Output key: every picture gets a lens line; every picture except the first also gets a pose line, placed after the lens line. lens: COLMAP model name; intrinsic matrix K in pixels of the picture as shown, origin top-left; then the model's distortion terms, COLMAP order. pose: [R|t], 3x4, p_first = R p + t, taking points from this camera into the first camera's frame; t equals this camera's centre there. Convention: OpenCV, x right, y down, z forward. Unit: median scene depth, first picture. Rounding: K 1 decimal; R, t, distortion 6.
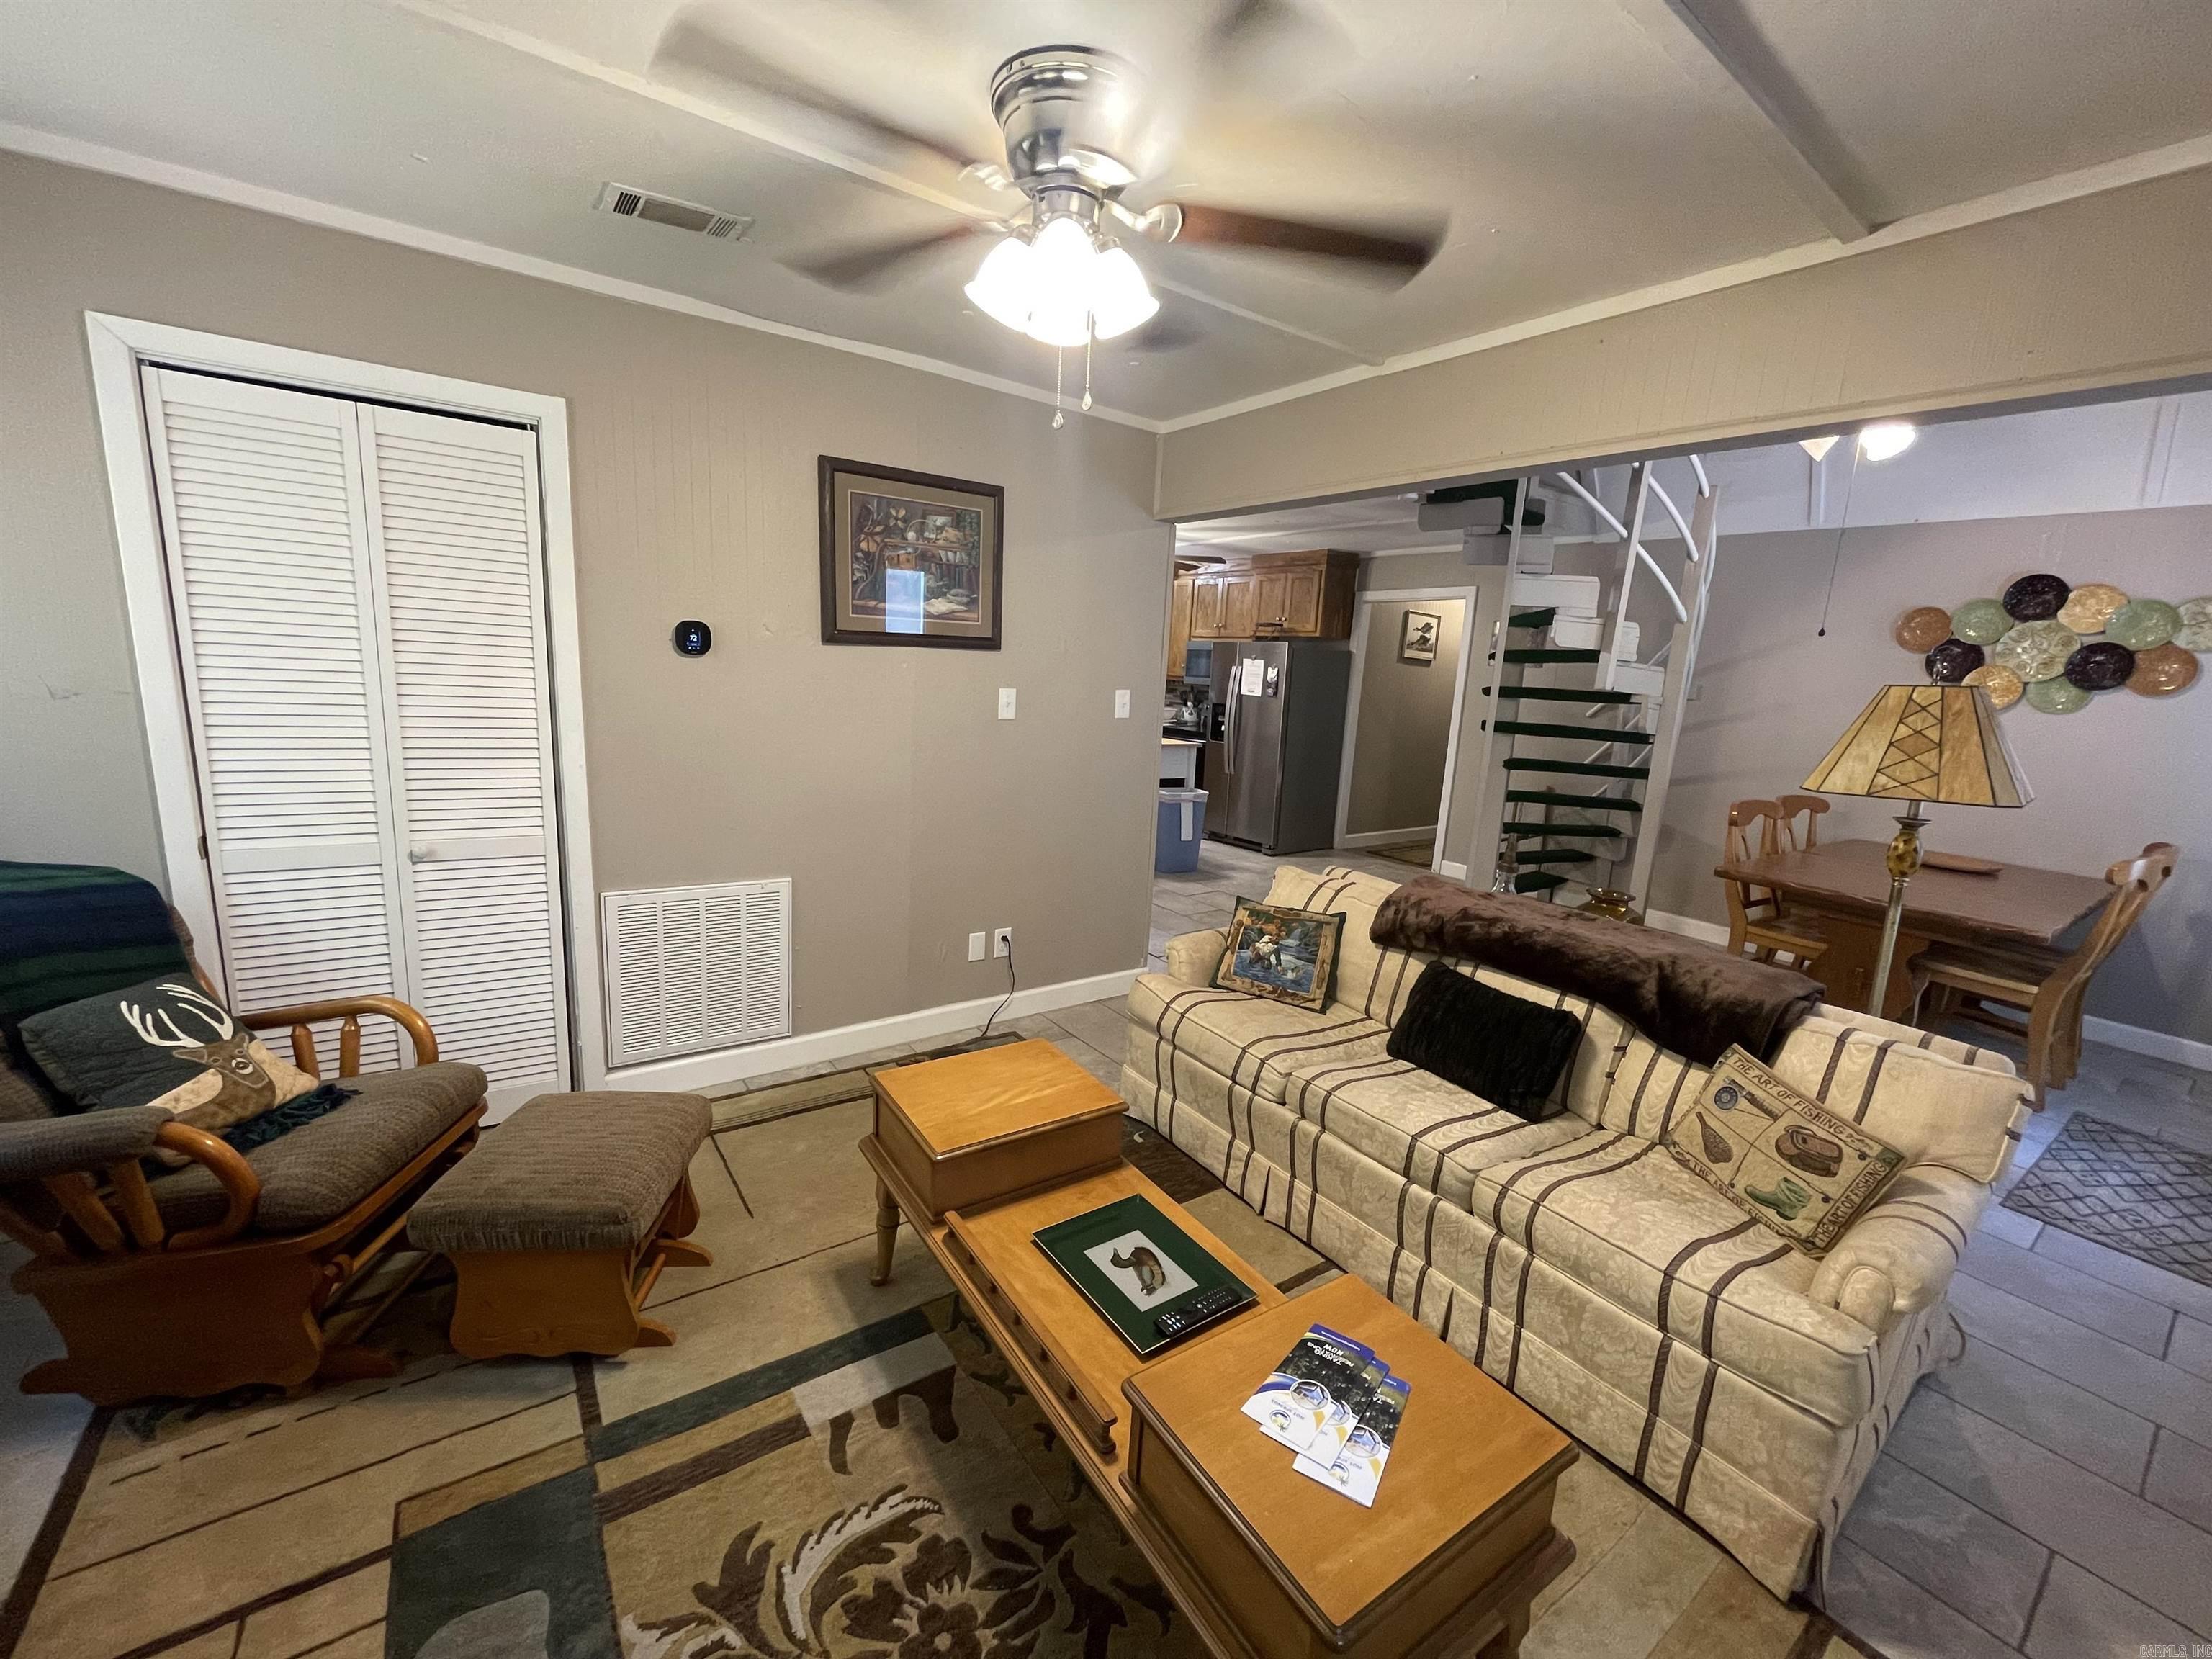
lens RADIAL K [[895.3, 0, 1103.0], [0, 895.3, 834.9], [0, 0, 1]] dist [-0.002256, -0.000335]
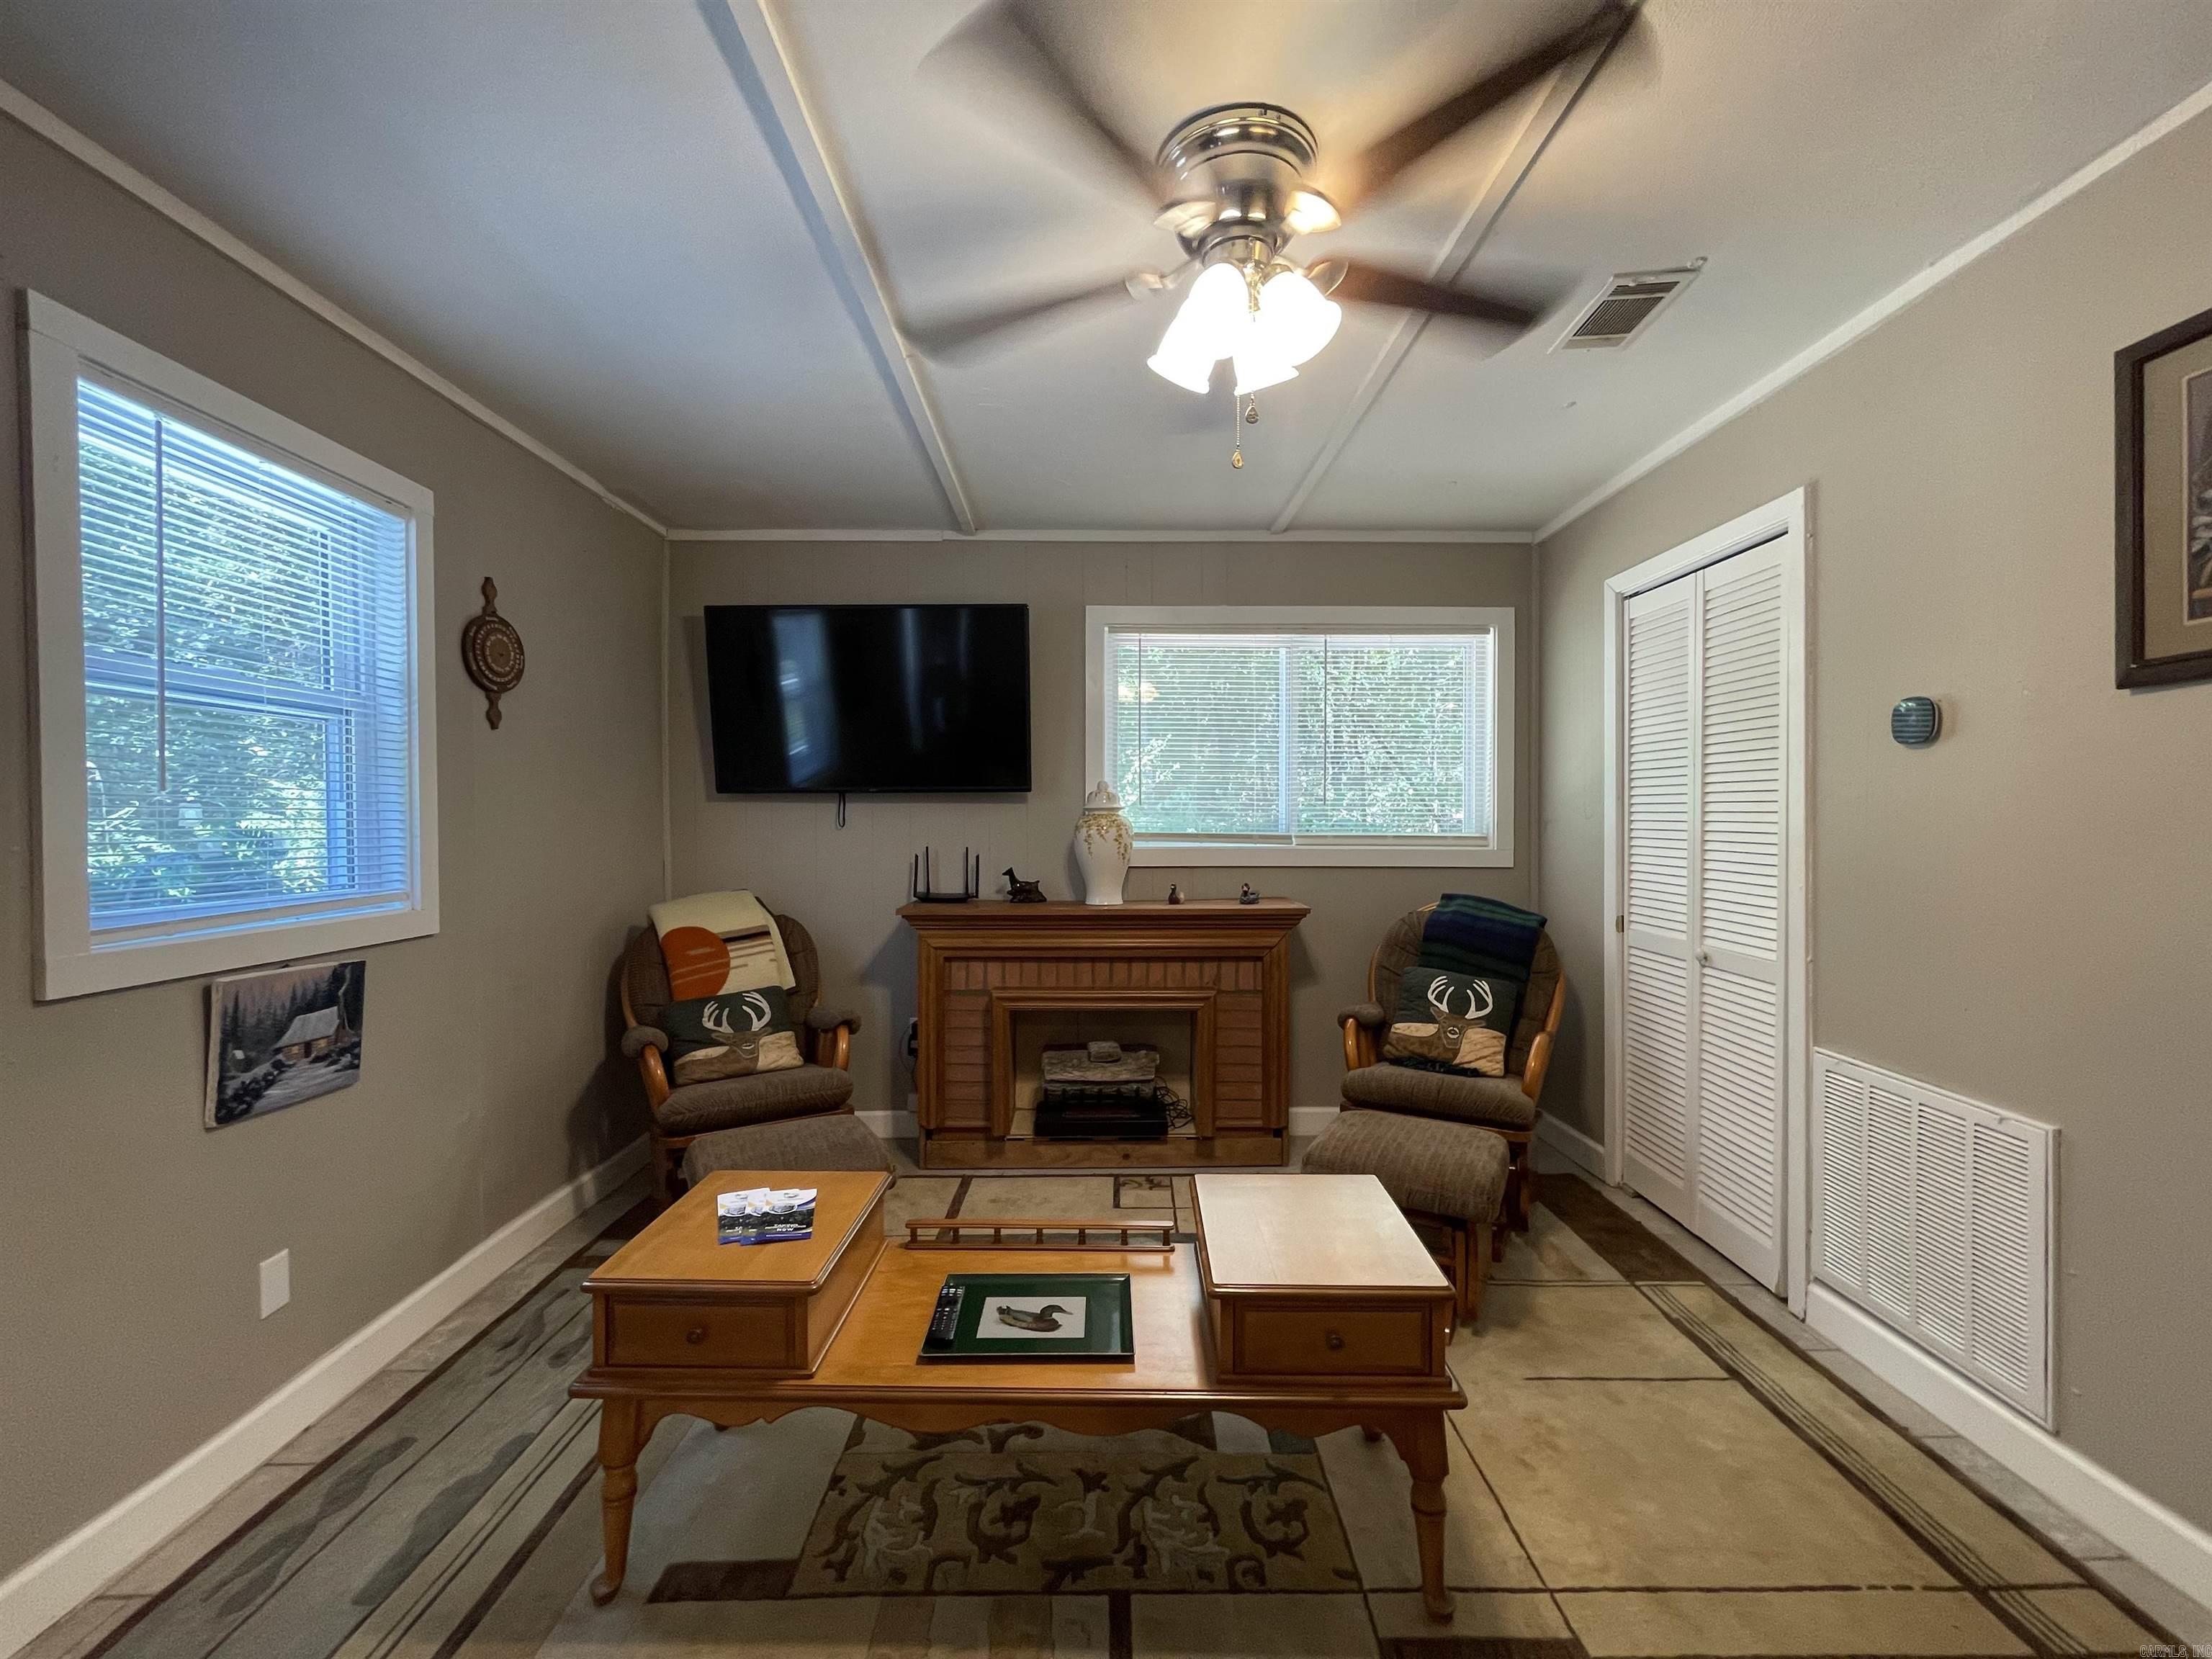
lens RADIAL K [[895.3, 0, 1109.1], [0, 895.3, 831.1], [0, 0, 1]] dist [-0.002256, -0.000335]
pose [[-0.568101, -0.039930, -0.821990, 0.410992], [-0.184584, 0.979556, 0.079988, -0.062807], [0.801991, 0.197167, -0.563857, 0.763750]]
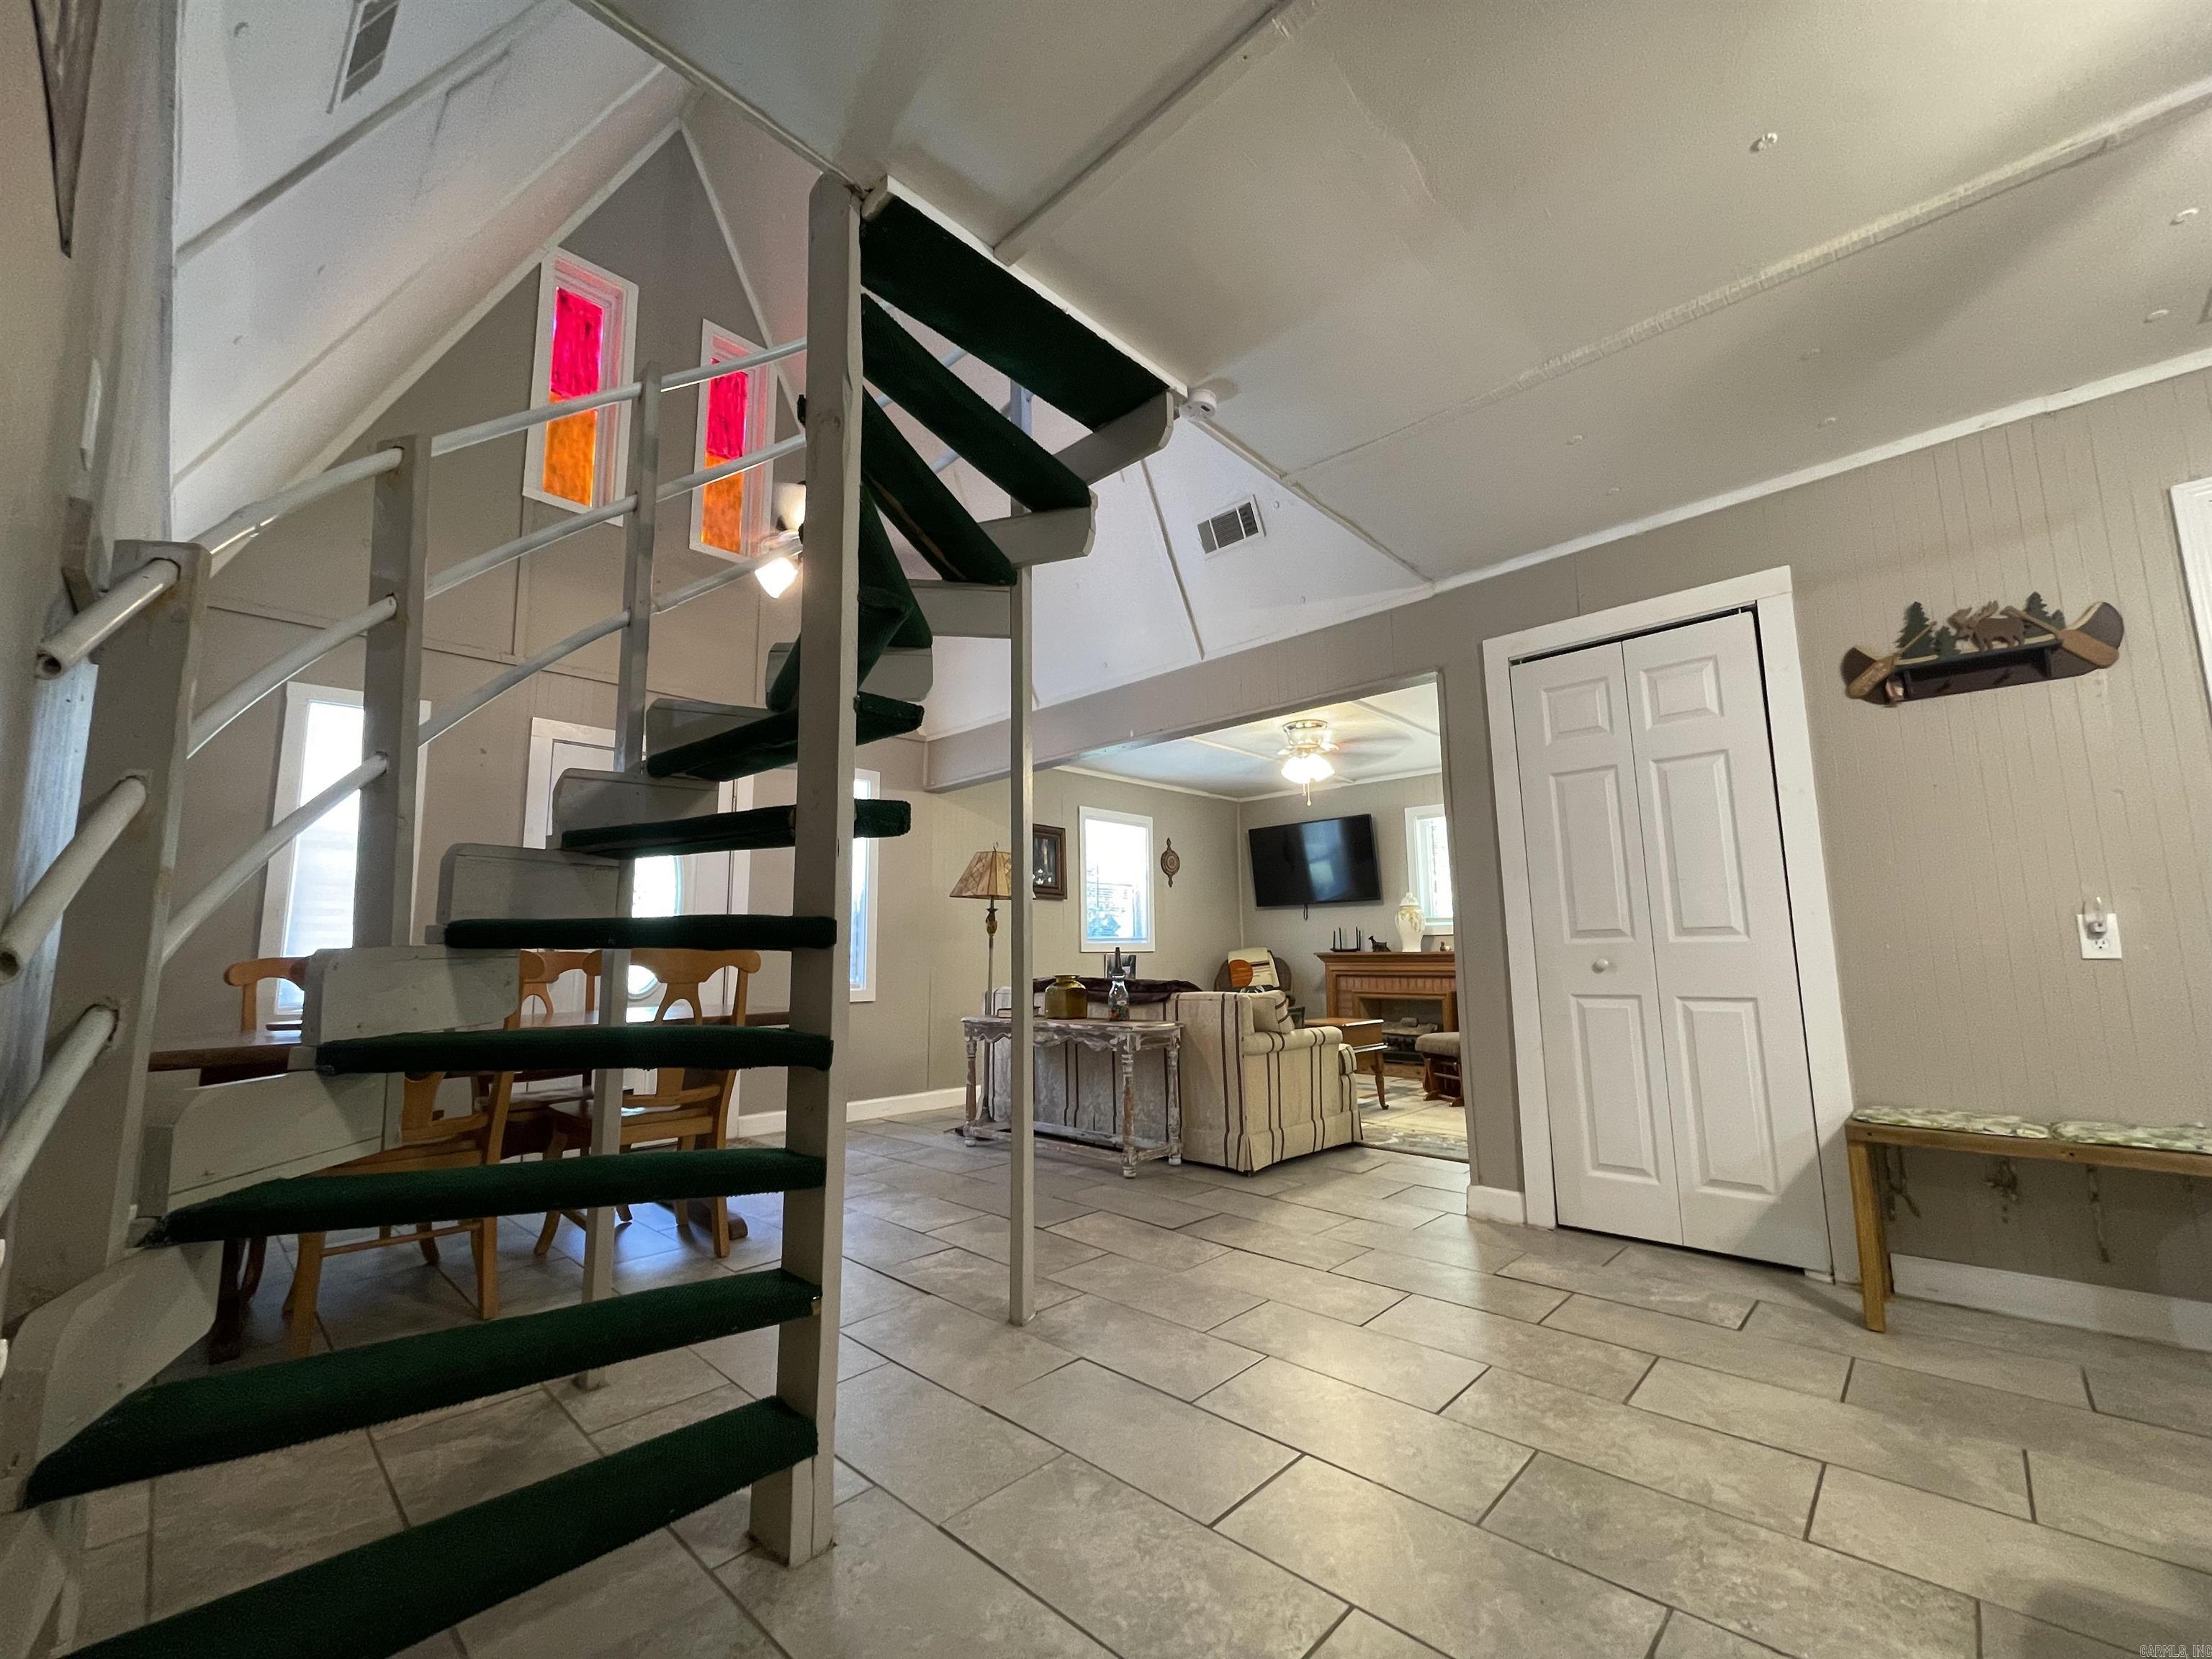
lens RADIAL K [[895.3, 0, 1112.4], [0, 895.3, 832.6], [0, 0, 1]] dist [-0.002256, -0.000335]
pose [[-0.979278, -0.062906, -0.192503, 0.550206], [-0.072766, 0.996352, 0.044582, -0.142683], [0.188996, 0.057666, -0.980283, 1.446759]]
